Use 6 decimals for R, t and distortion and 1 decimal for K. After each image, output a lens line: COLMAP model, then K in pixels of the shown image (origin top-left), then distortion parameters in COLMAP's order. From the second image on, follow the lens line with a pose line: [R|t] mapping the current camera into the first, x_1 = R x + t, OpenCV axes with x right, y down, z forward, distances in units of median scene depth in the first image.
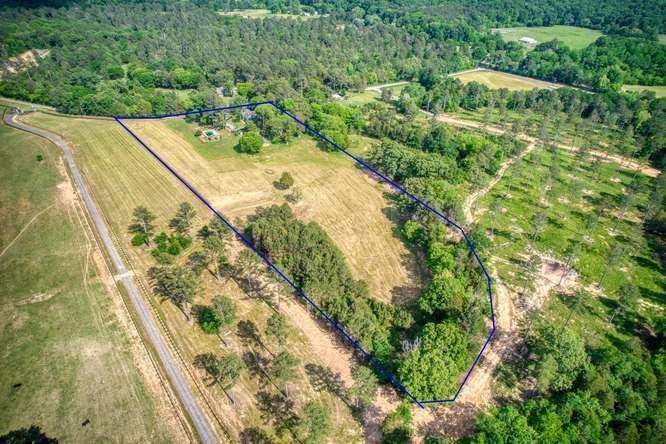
lens RADIAL K [[420.5, 0, 333.0], [0, 420.5, 222.0], [0, 0, 1]] dist [-0.081476, 0.065311]
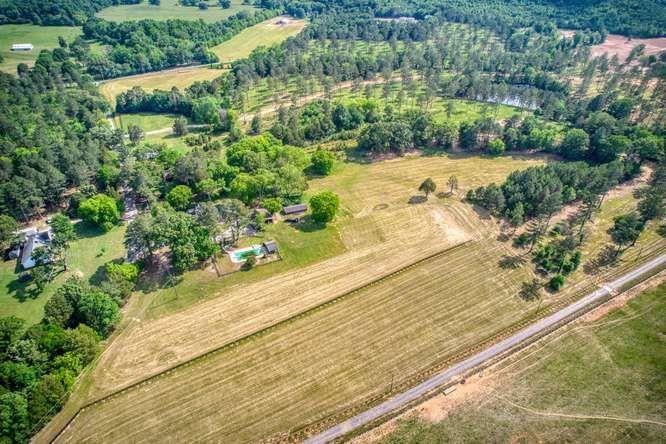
lens RADIAL K [[420.5, 0, 333.0], [0, 420.5, 222.0], [0, 0, 1]] dist [-0.081476, 0.065311]
pose [[0.151901, -0.579731, 0.800524, -0.992267], [0.555574, 0.719944, 0.415955, -0.581816], [-0.817474, 0.381566, 0.431444, 0.803808]]
